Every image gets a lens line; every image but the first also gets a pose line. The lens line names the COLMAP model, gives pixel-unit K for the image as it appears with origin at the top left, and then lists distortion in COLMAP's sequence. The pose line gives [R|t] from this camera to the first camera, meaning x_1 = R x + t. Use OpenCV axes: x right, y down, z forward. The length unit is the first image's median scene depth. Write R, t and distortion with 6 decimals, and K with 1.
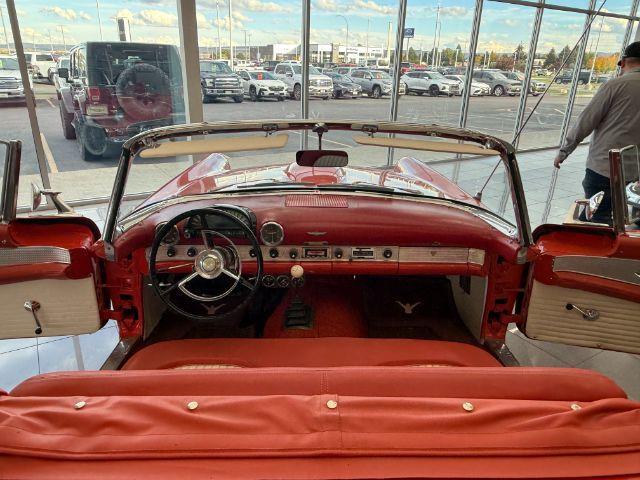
lens RADIAL K [[460.5, 0, 319.5], [0, 460.5, 240.3], [0, 0, 1]] dist [0.001110, -0.004691]
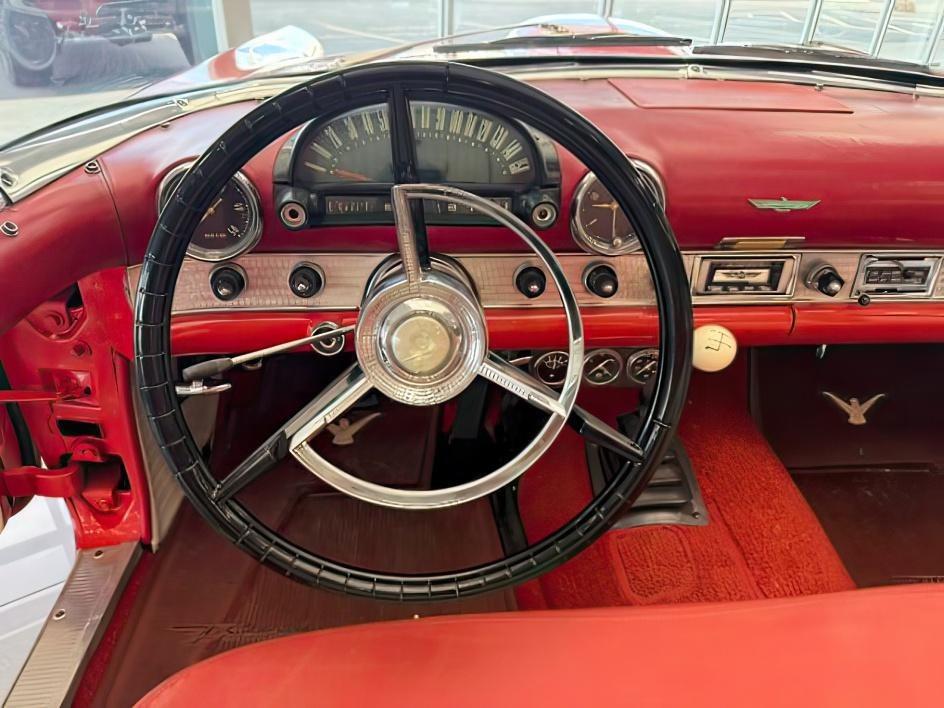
lens RADIAL K [[679.3, 0, 469.6], [0, 679.3, 353.8], [0, 0, 1]] dist [0.001110, -0.004691]
pose [[0.997376, -0.021361, 0.069177, -0.211305], [0.009251, 0.985252, 0.170861, 0.001346], [-0.071807, -0.169773, 0.982864, 0.598334]]
